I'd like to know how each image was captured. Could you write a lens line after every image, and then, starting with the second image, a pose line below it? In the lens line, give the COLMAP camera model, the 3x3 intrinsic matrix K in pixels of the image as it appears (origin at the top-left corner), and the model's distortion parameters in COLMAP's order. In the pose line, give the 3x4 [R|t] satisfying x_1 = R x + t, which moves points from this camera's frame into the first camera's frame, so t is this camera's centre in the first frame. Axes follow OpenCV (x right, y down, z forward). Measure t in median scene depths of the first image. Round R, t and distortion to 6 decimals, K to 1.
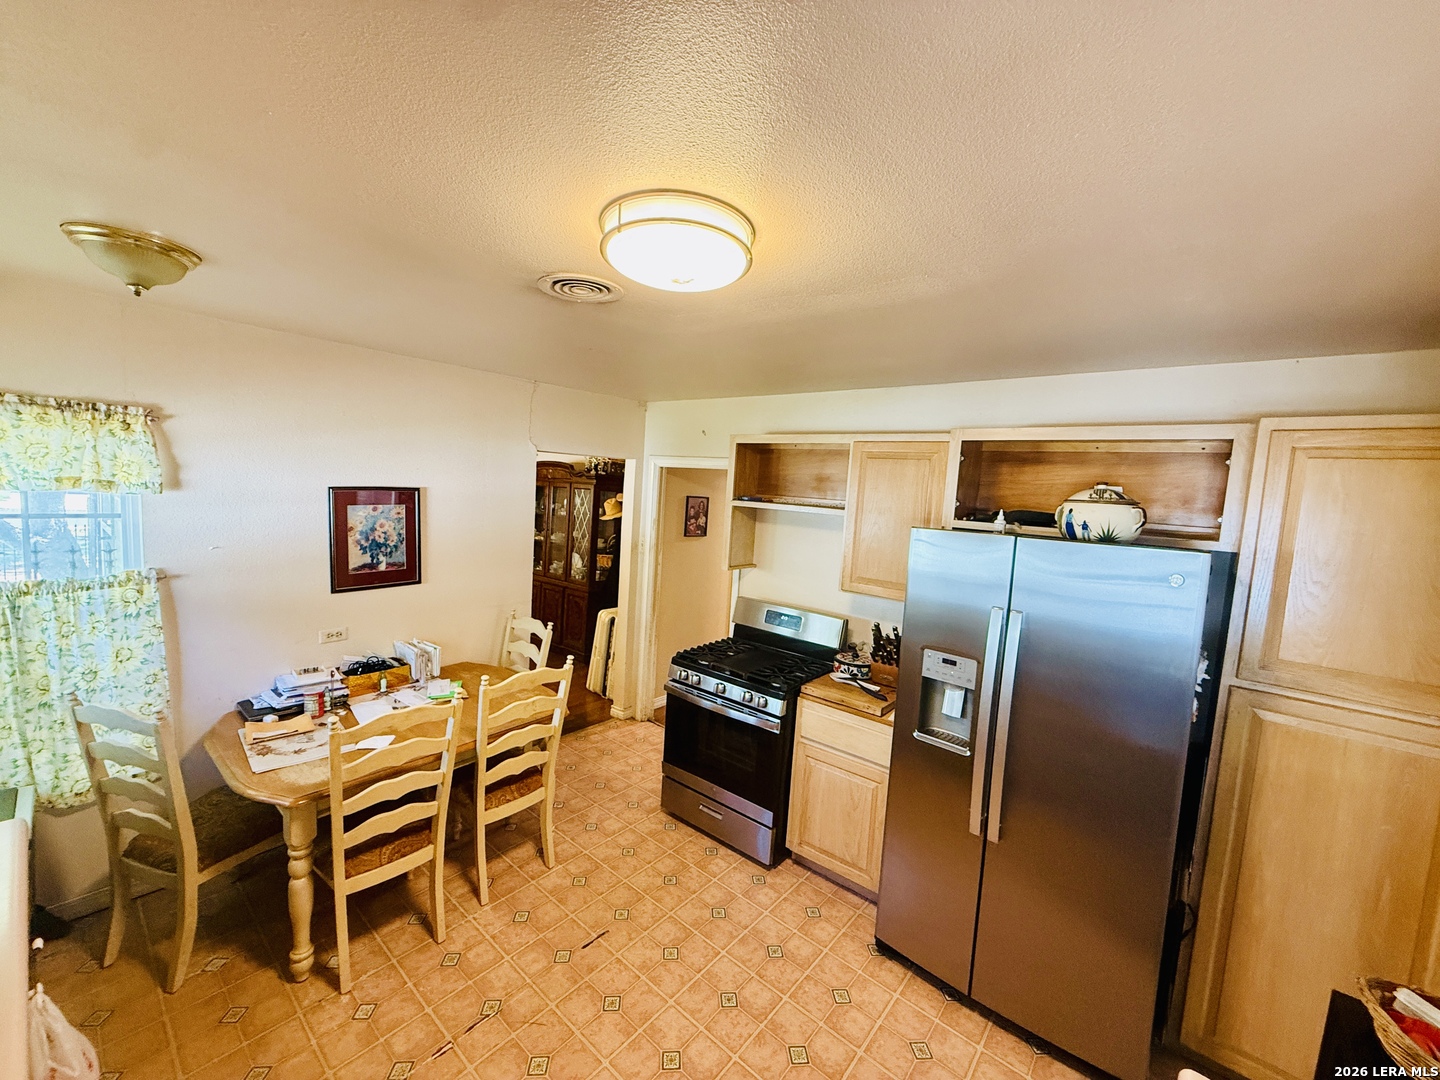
lens RADIAL K [[572.5, 0, 720.2], [0, 572.5, 536.9], [0, 0, 1]] dist [0.003279, 0.000135]
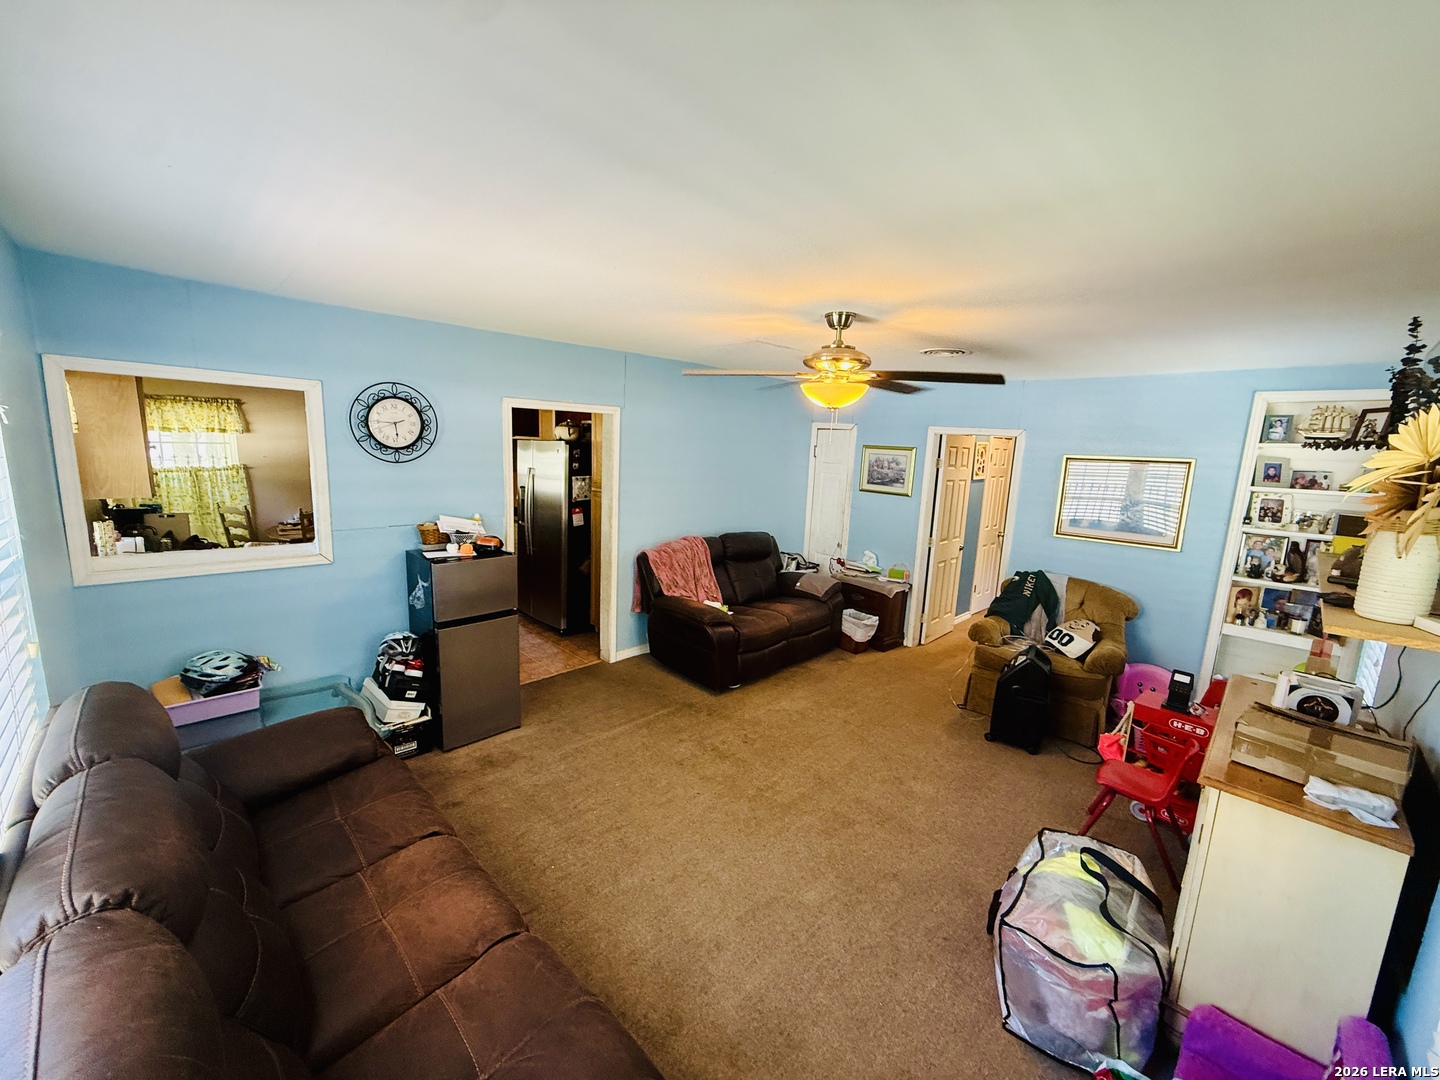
lens RADIAL K [[572.5, 0, 725.8], [0, 572.5, 542.5], [0, 0, 1]] dist [0.003279, 0.000135]
pose [[0.995143, -0.002360, -0.098411, 1.446261], [0.008922, 0.997760, 0.066296, 0.260215], [0.098034, -0.066852, 0.992935, -1.387617]]
